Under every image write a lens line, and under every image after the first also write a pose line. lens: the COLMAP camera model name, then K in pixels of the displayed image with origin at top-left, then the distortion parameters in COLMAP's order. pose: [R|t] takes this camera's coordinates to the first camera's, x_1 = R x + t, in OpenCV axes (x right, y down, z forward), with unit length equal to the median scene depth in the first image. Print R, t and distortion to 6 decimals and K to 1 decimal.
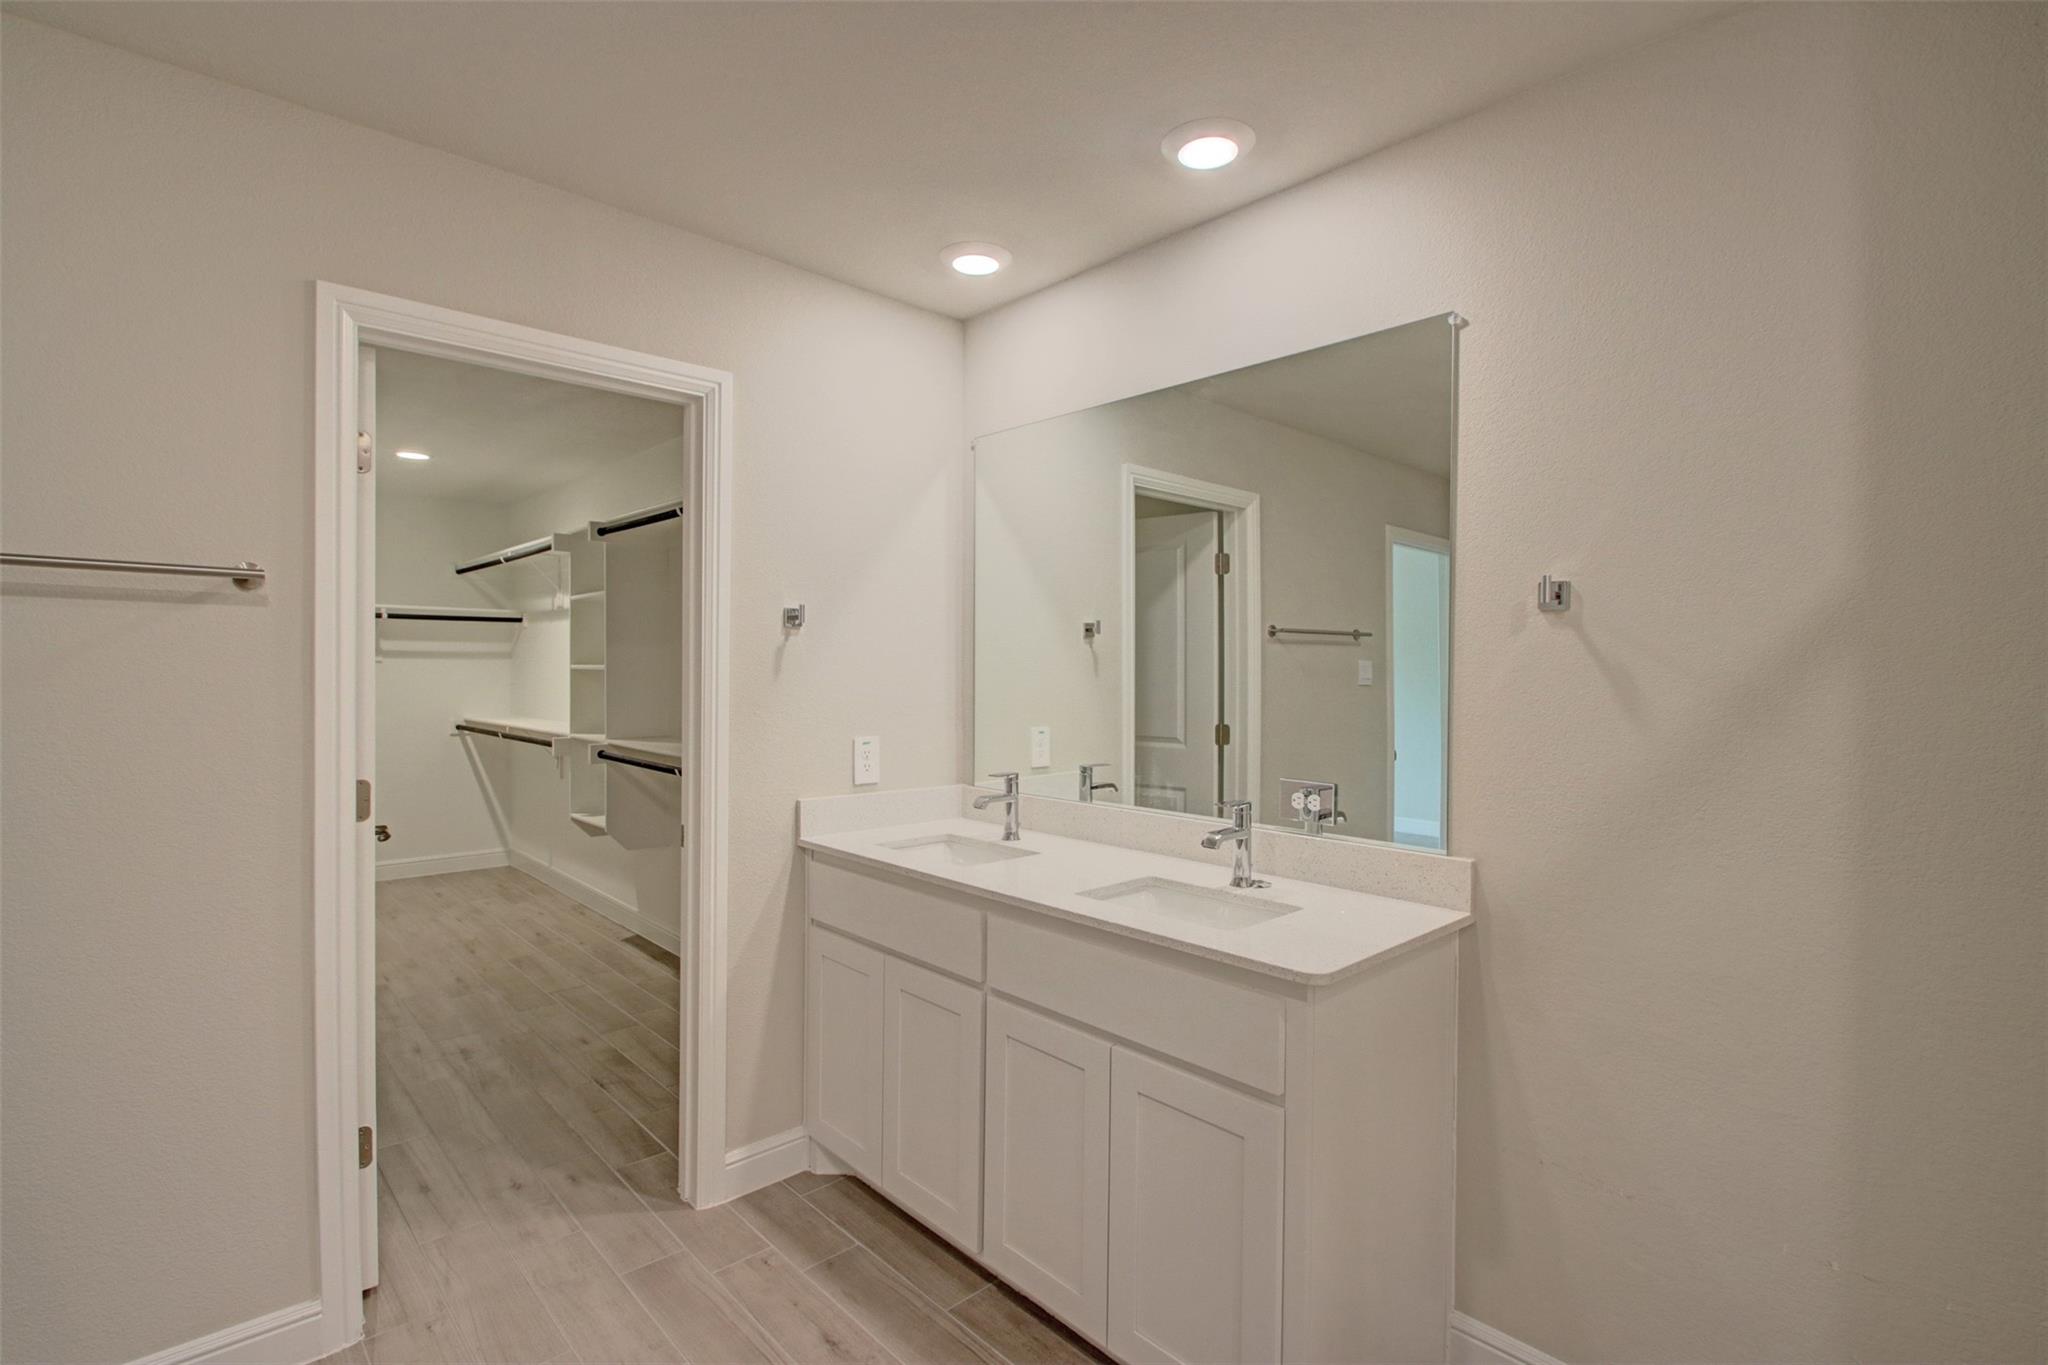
lens RADIAL K [[963.7, 0, 1029.8], [0, 963.7, 673.9], [0, 0, 1]] dist [0.027279, -0.024863]
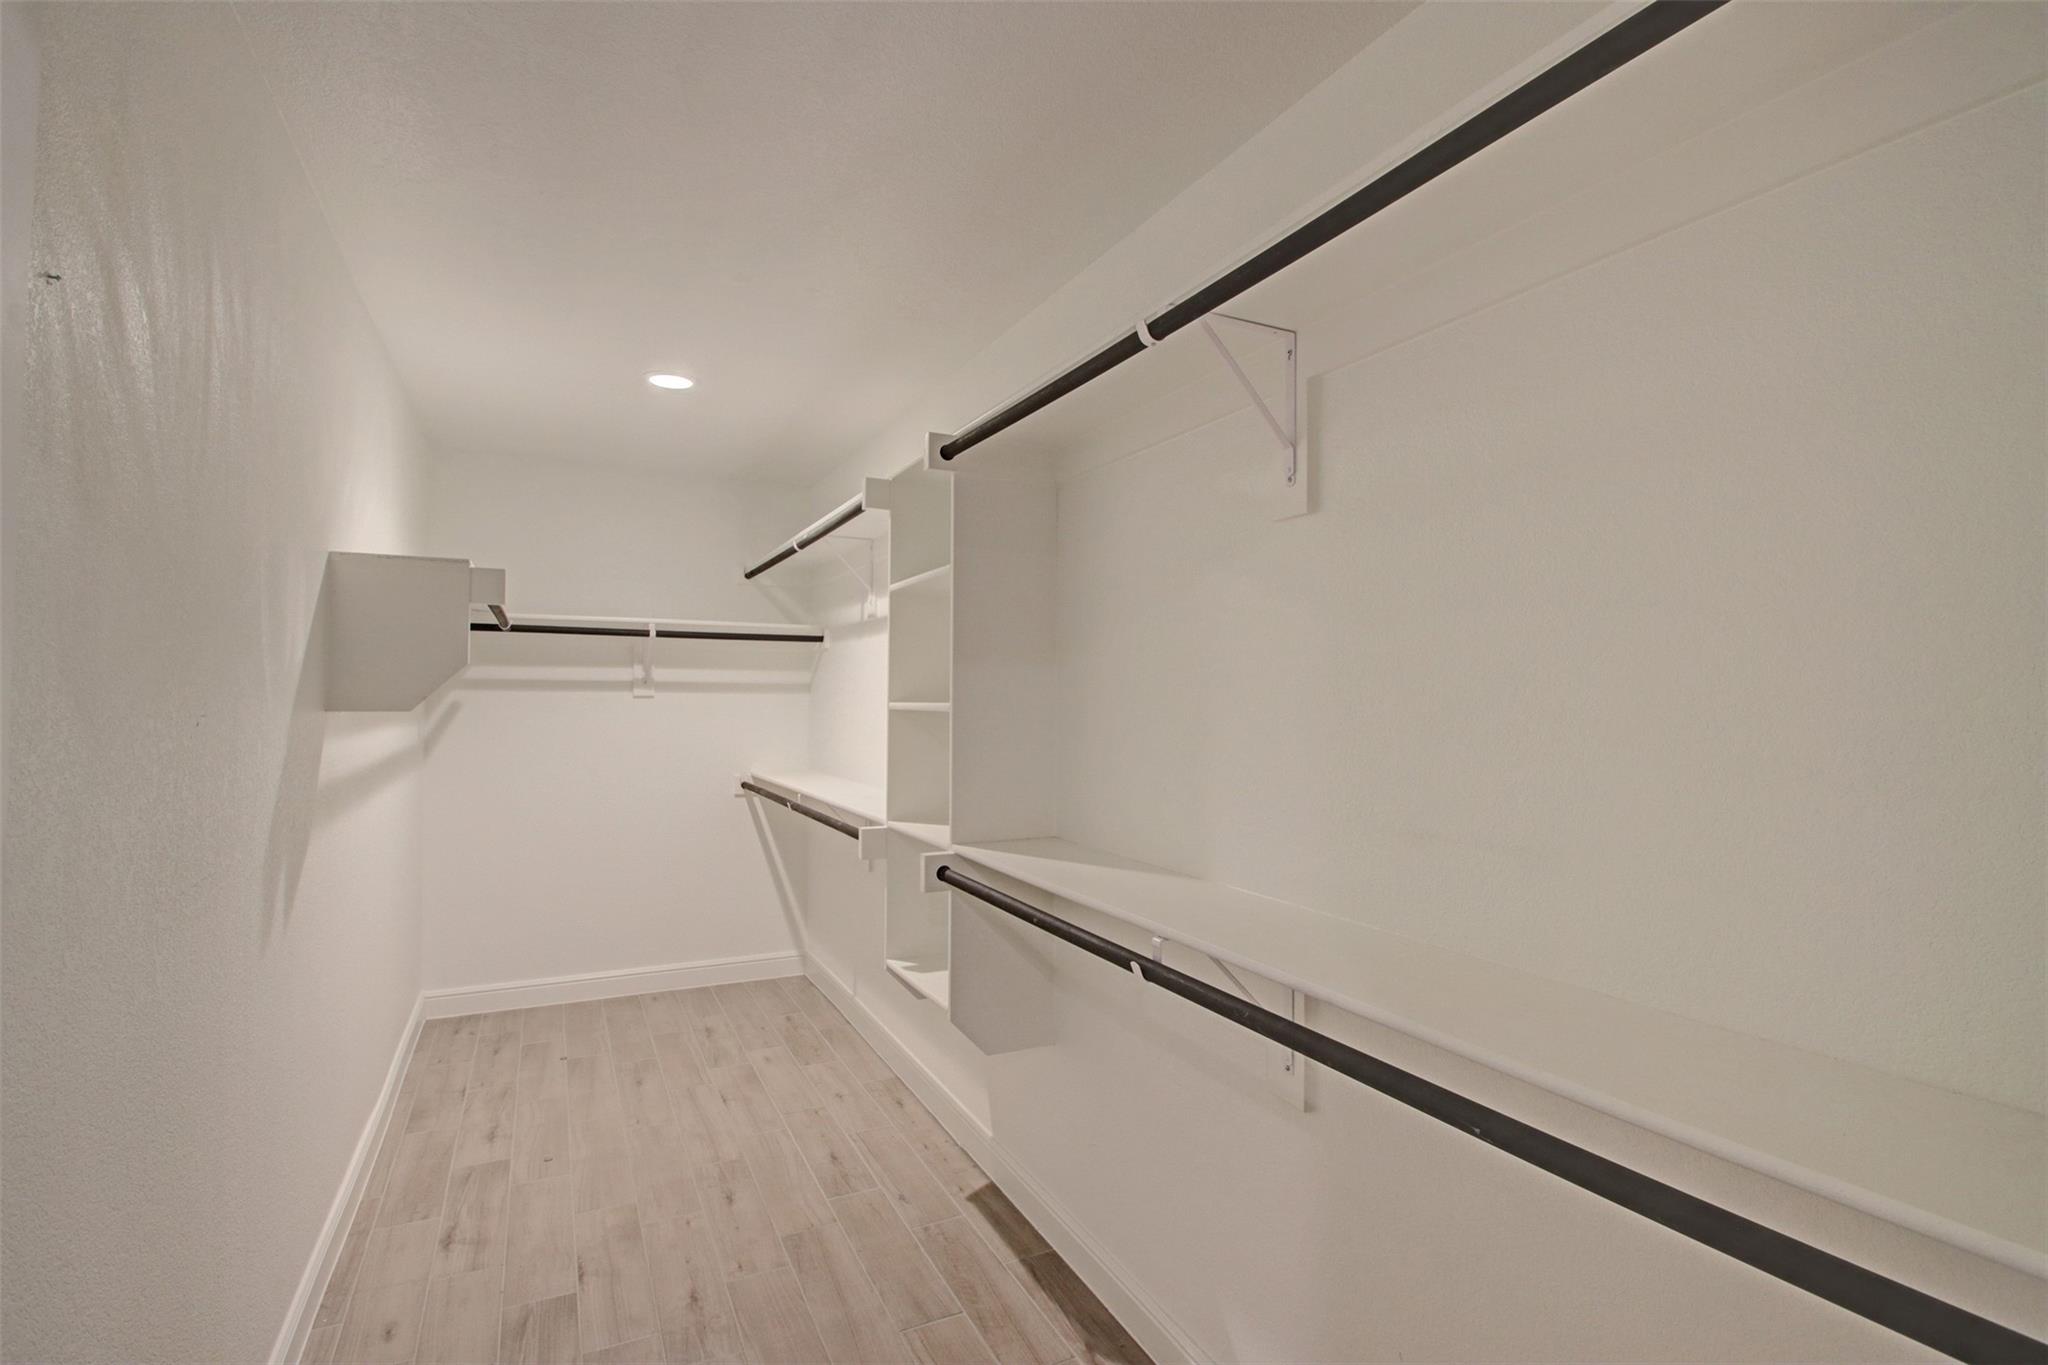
lens RADIAL K [[963.7, 0, 1029.8], [0, 963.7, 673.9], [0, 0, 1]] dist [0.027279, -0.024863]
pose [[0.959887, -0.005183, -0.280340, -0.213327], [-0.005051, 0.999347, -0.035770, -0.005649], [0.280342, 0.035751, 0.959234, 0.432504]]
